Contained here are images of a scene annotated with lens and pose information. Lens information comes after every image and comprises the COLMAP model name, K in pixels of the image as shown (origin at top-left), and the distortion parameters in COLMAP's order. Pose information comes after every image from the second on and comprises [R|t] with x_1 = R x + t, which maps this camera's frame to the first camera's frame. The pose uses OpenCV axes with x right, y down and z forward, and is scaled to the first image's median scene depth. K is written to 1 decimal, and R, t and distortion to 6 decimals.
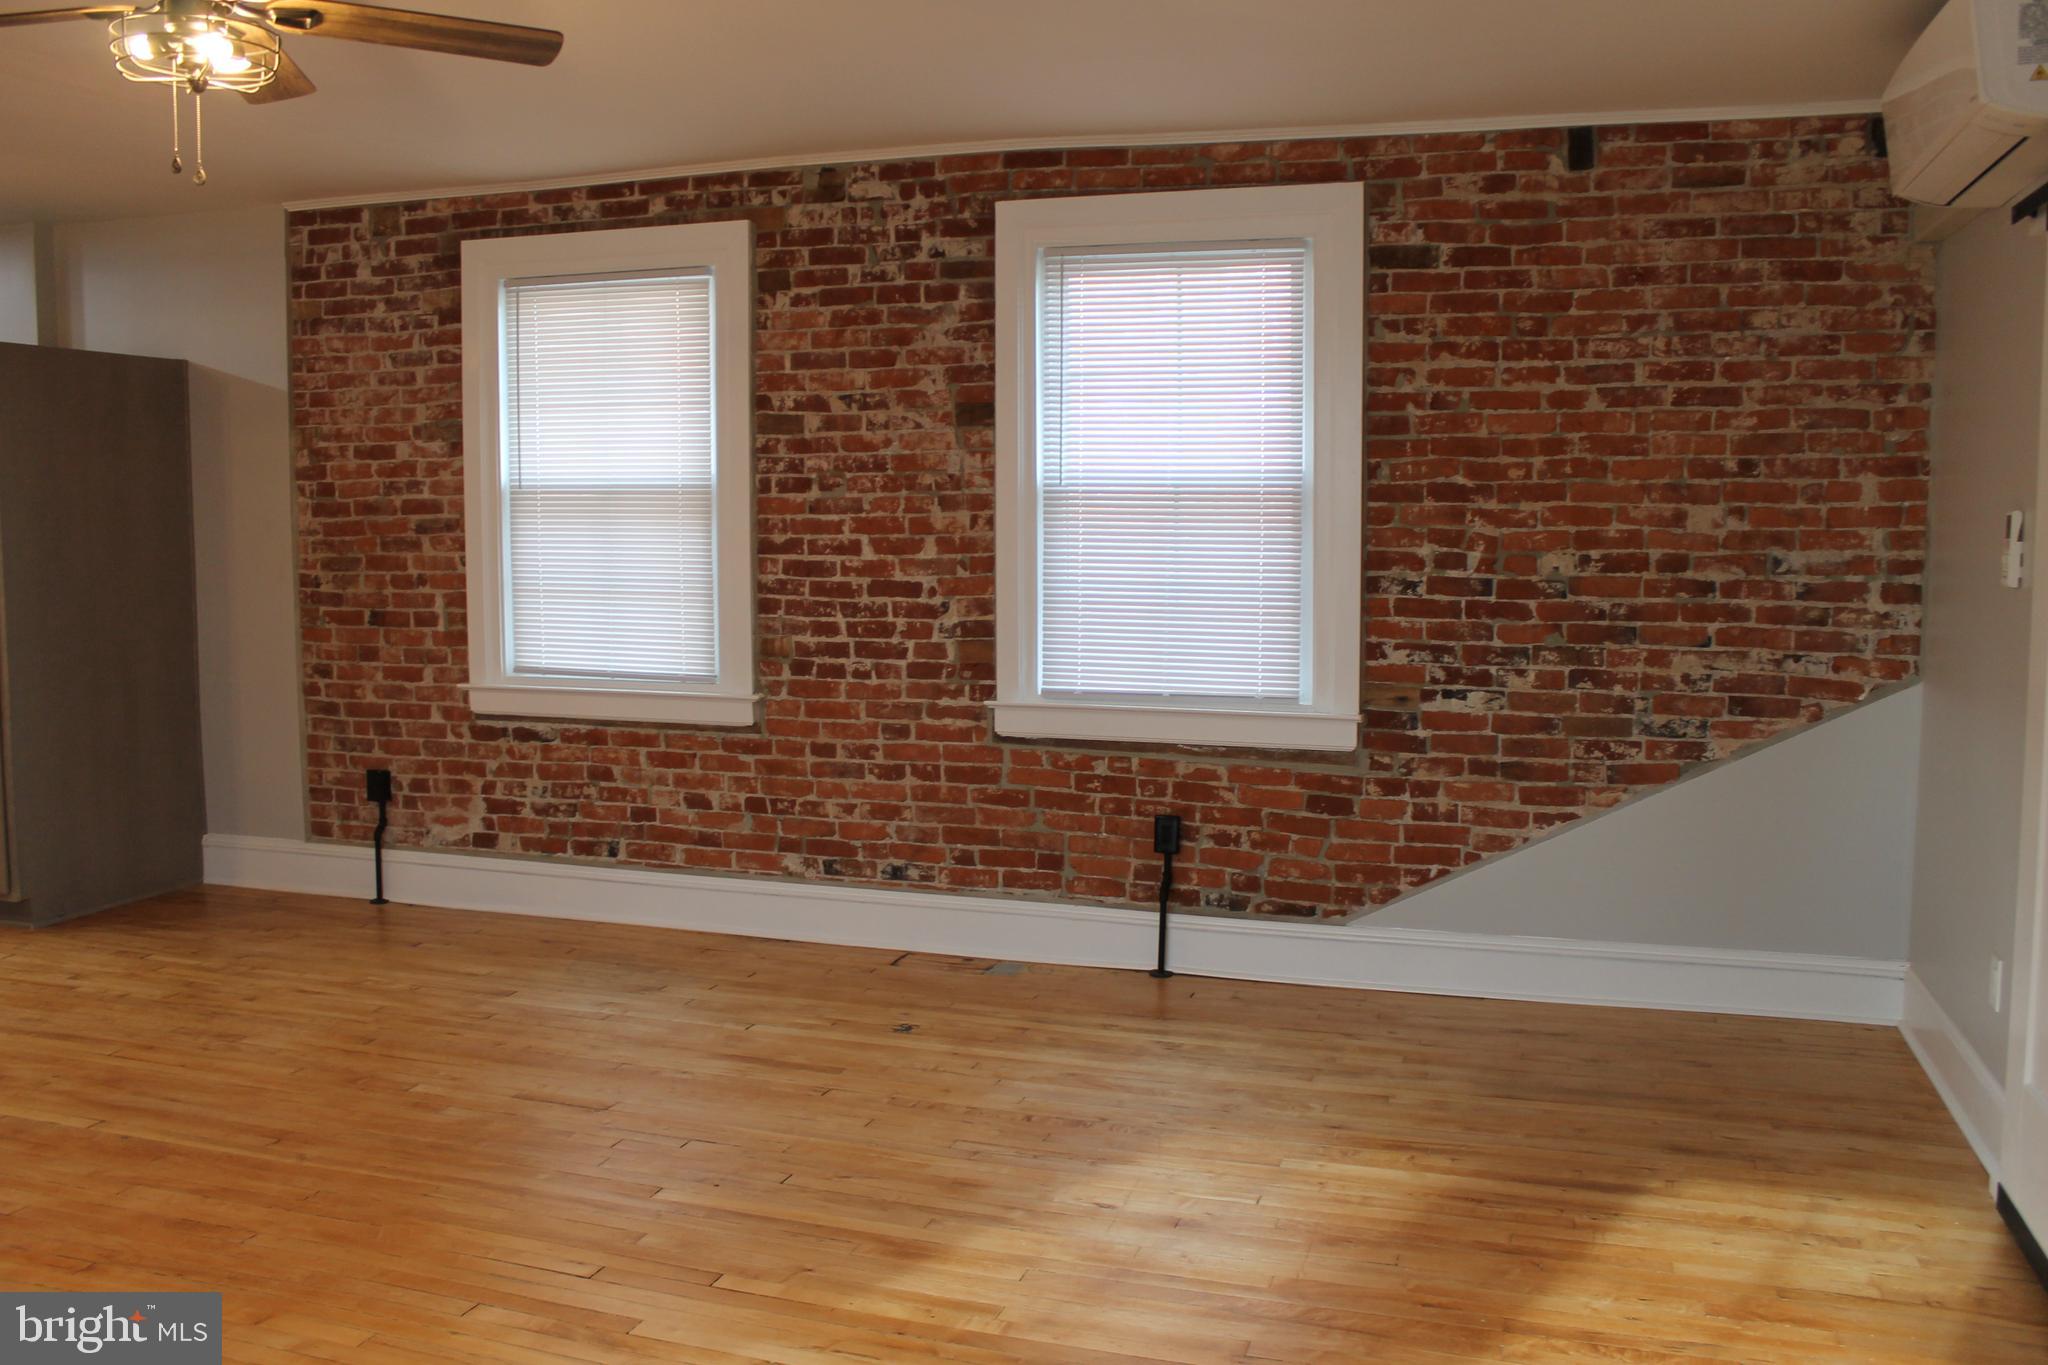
lens RADIAL K [[1731.4, 0, 1020.8], [0, 1731.4, 692.0], [0, 0, 1]] dist [-0.156014, 0.137159]
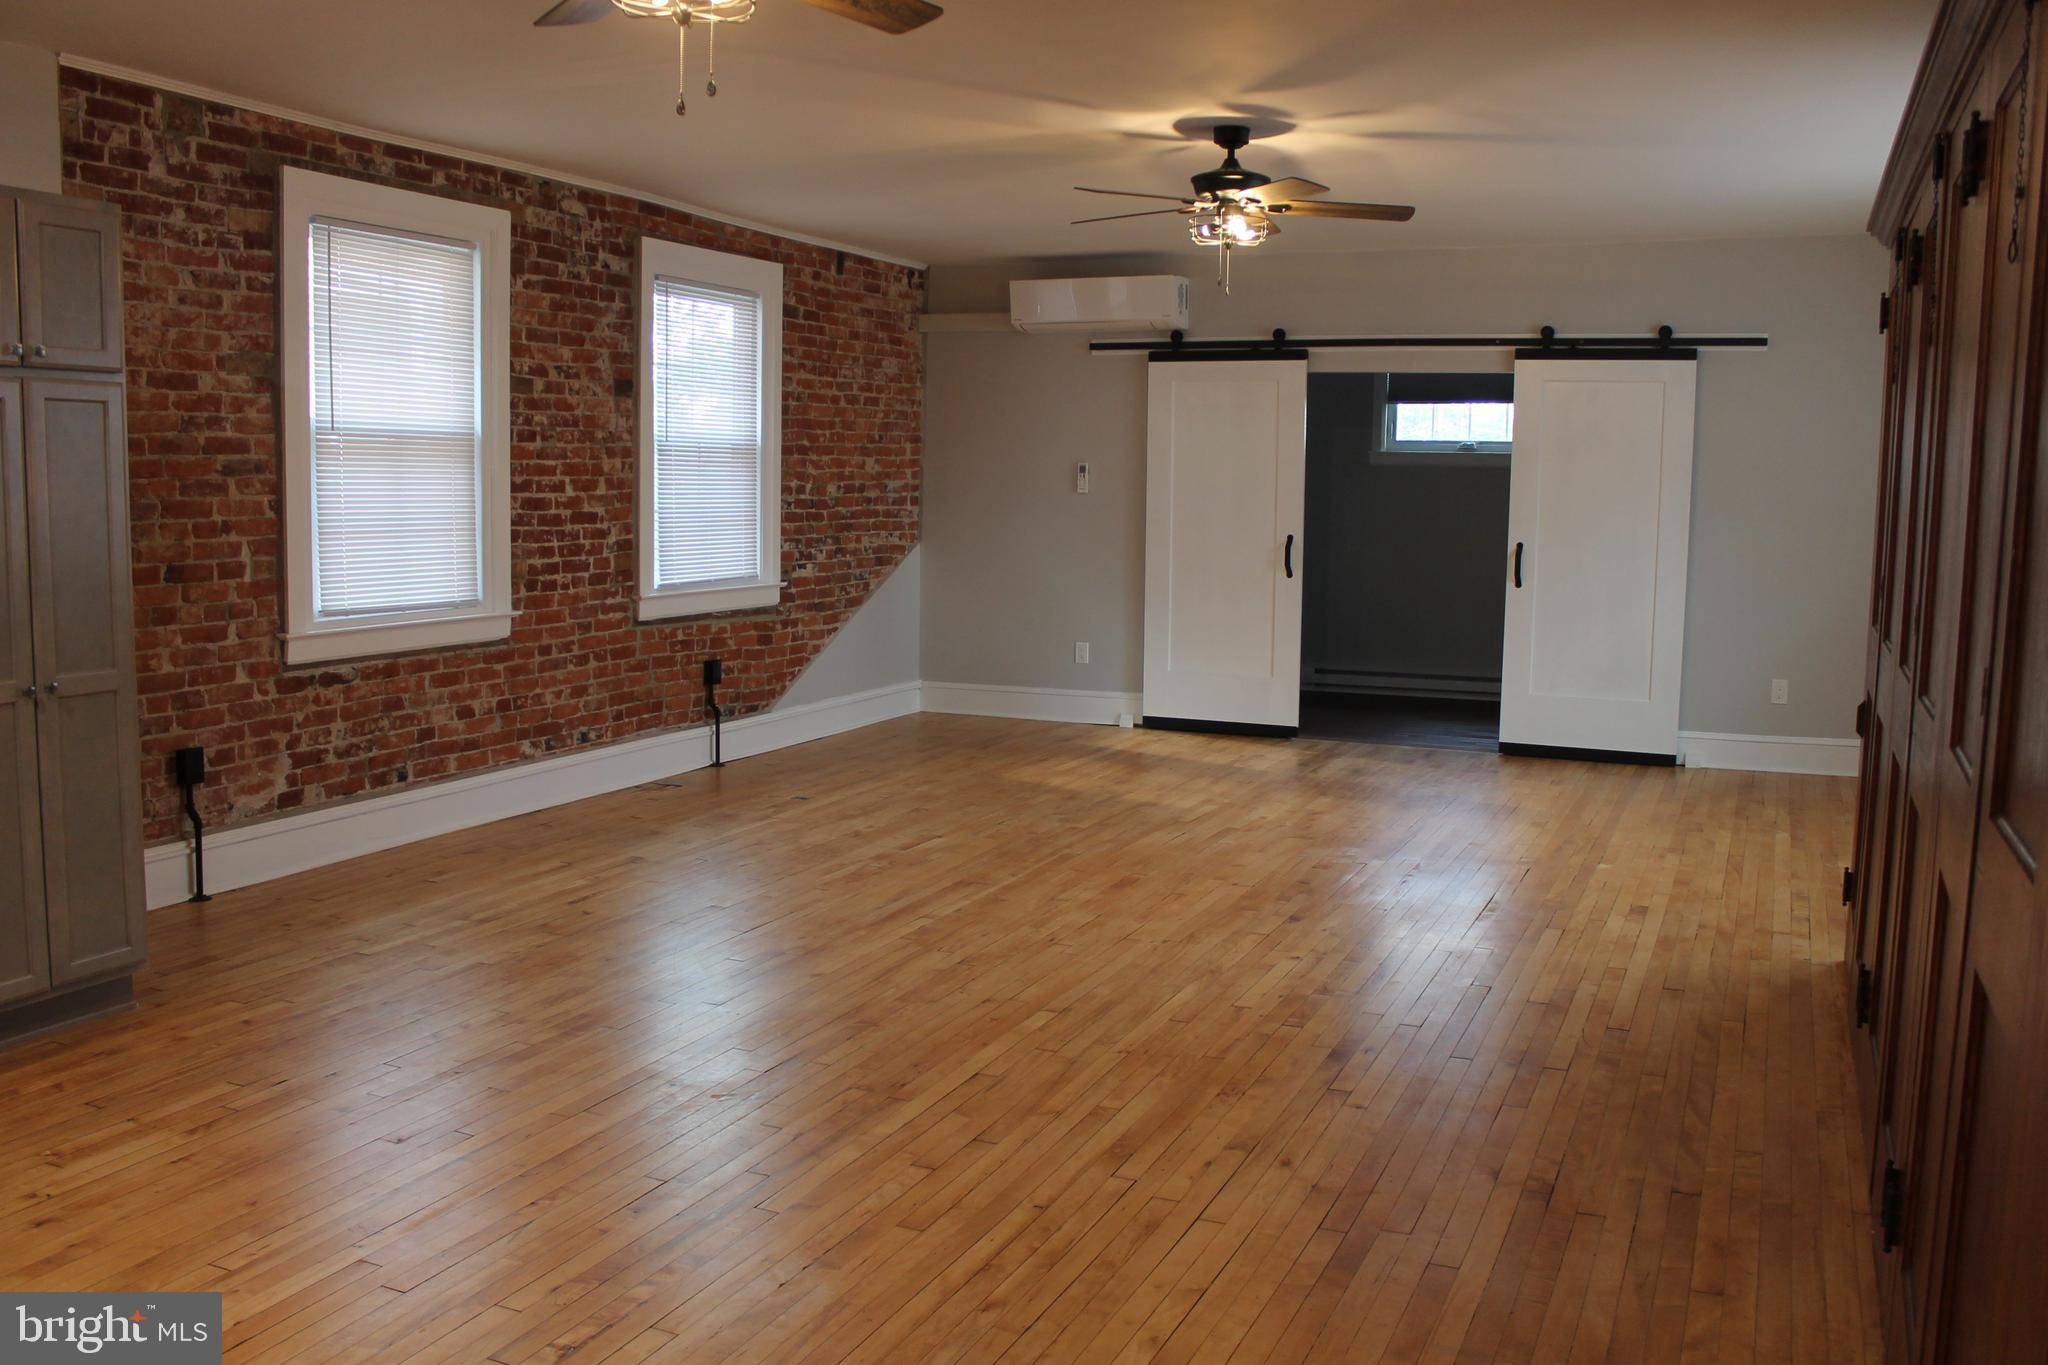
lens RADIAL K [[1731.4, 0, 1015.0], [0, 1731.4, 663.6], [0, 0, 1]] dist [-0.156014, 0.137159]
pose [[0.102767, -0.111957, 0.988385, -1.292151], [0.078906, 0.991432, 0.104098, -0.058196], [-0.991571, 0.067292, 0.110720, 0.529559]]
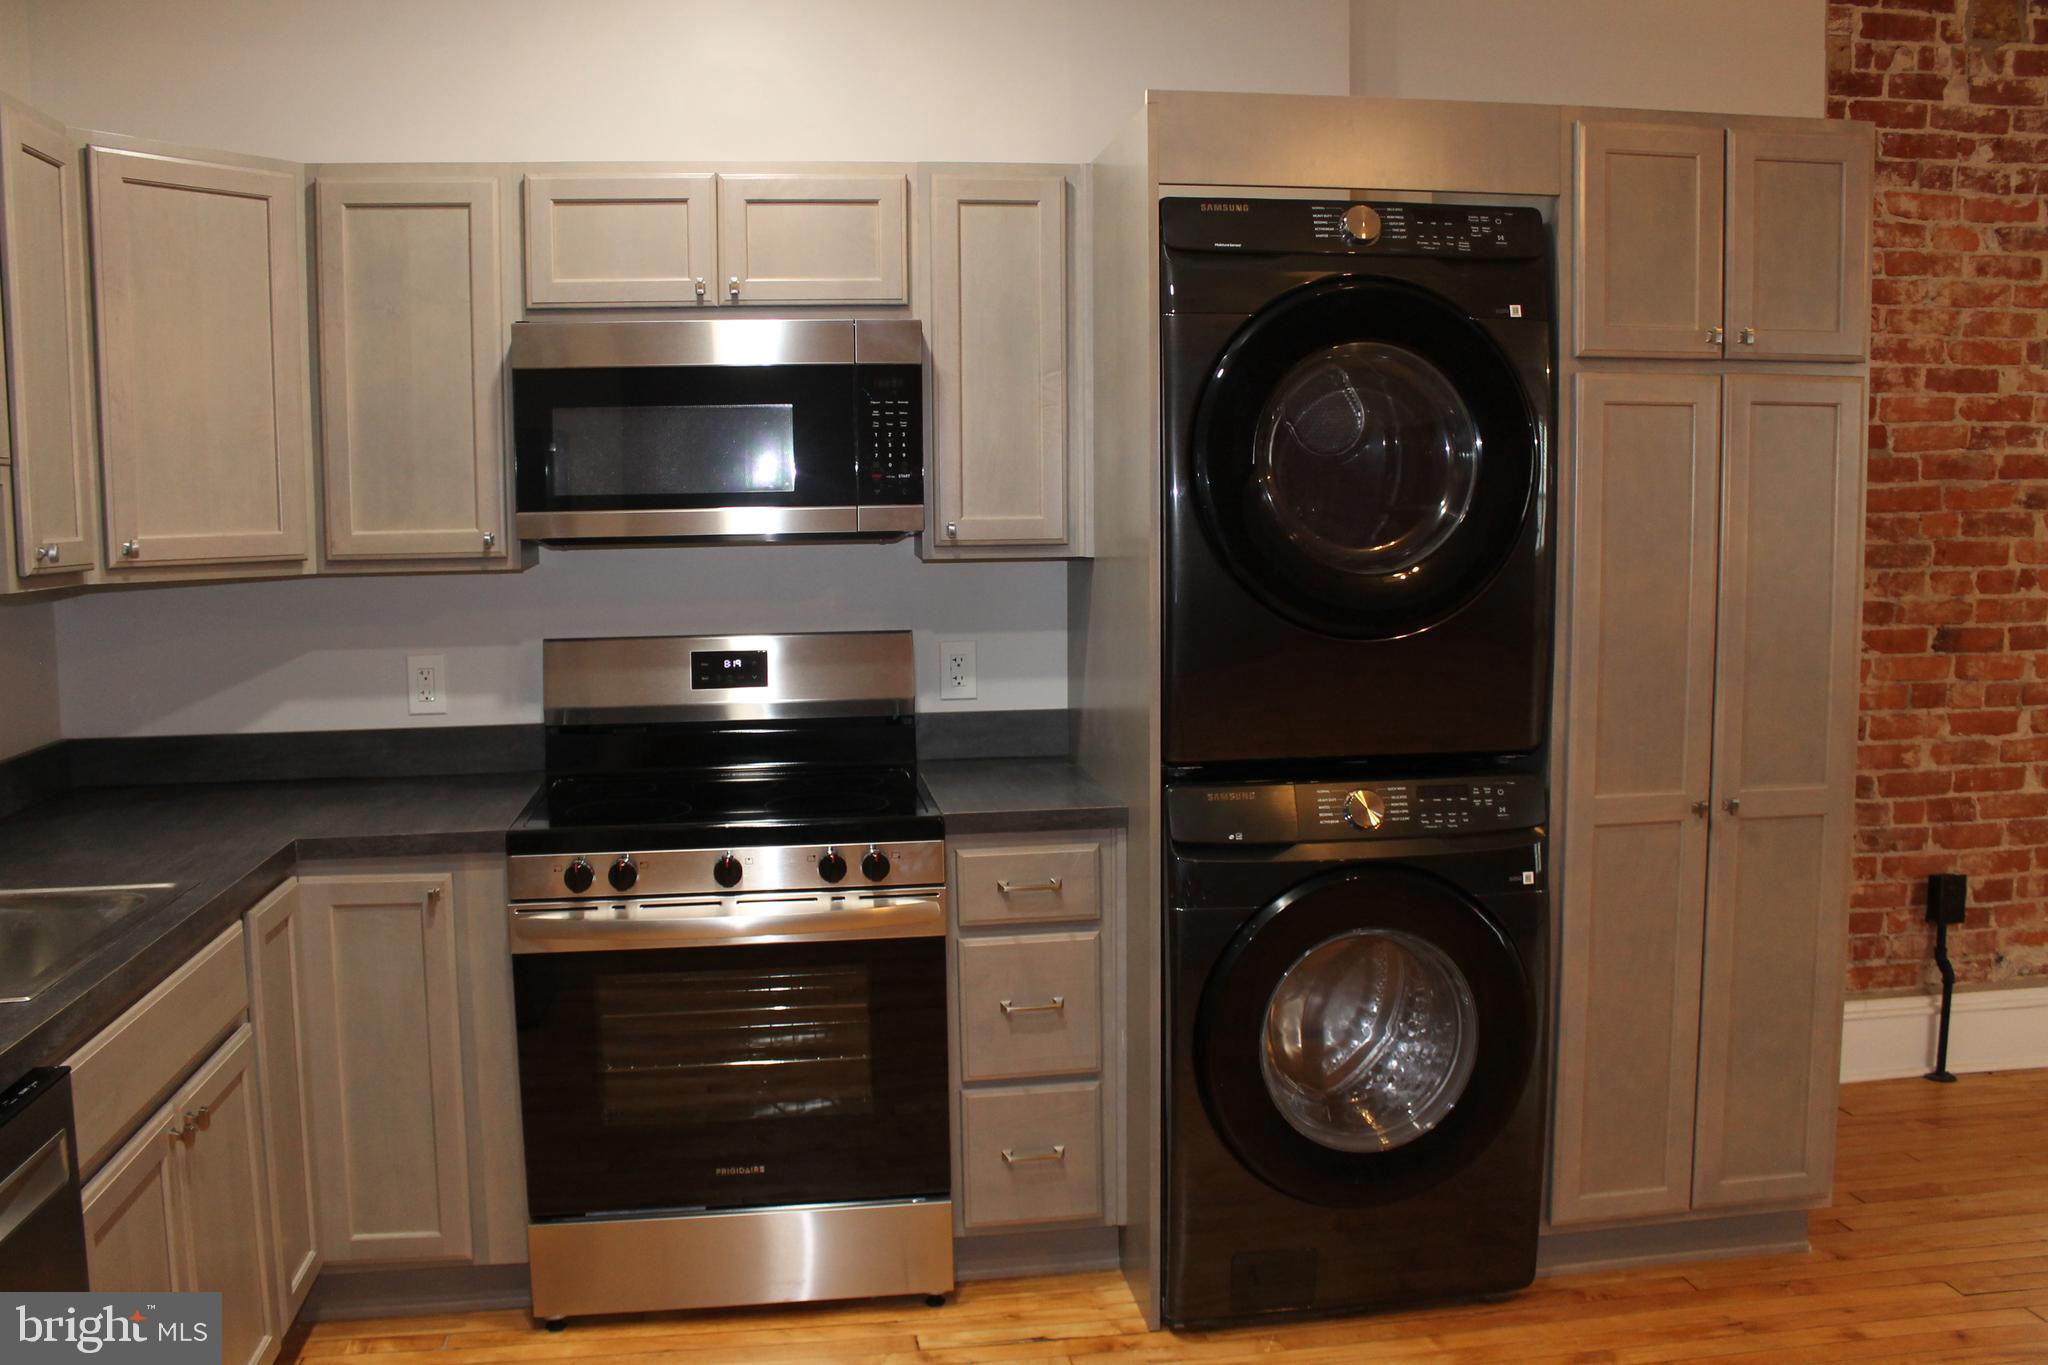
lens RADIAL K [[1731.4, 0, 1014.3], [0, 1731.4, 663.6], [0, 0, 1]] dist [-0.156014, 0.137159]
pose [[0.894116, -0.054539, 0.444502, -1.065890], [0.053834, 0.998449, 0.014221, -0.068232], [-0.444588, 0.011214, 0.895665, 0.645373]]
